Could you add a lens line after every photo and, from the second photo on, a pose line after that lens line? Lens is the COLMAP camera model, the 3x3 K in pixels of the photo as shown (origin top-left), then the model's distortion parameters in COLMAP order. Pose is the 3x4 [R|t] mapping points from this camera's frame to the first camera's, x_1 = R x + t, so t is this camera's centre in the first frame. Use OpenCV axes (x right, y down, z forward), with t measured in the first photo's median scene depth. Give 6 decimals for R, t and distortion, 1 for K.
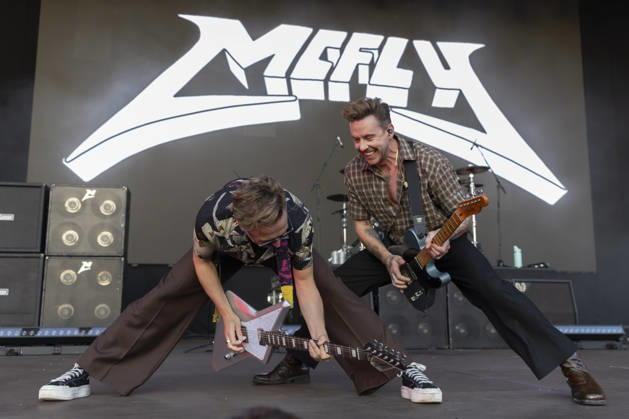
lens RADIAL K [[659.1, 0, 328.4], [0, 659.1, 200.8], [0, 0, 1]] dist [0.070891, -0.002088]
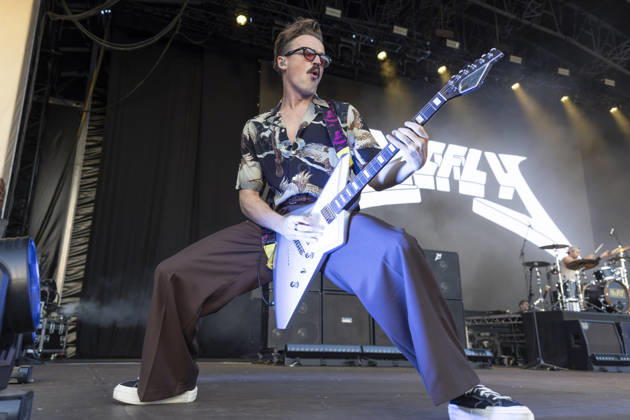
lens RADIAL K [[520.0, 0, 301.7], [0, 520.0, 208.4], [0, 0, 1]] dist [0.073500, -0.012334]
pose [[0.988939, 0.060625, 0.135365, -0.432309], [-0.051594, 0.996264, -0.069260, -0.016380], [-0.139059, 0.061510, 0.988372, -0.086106]]
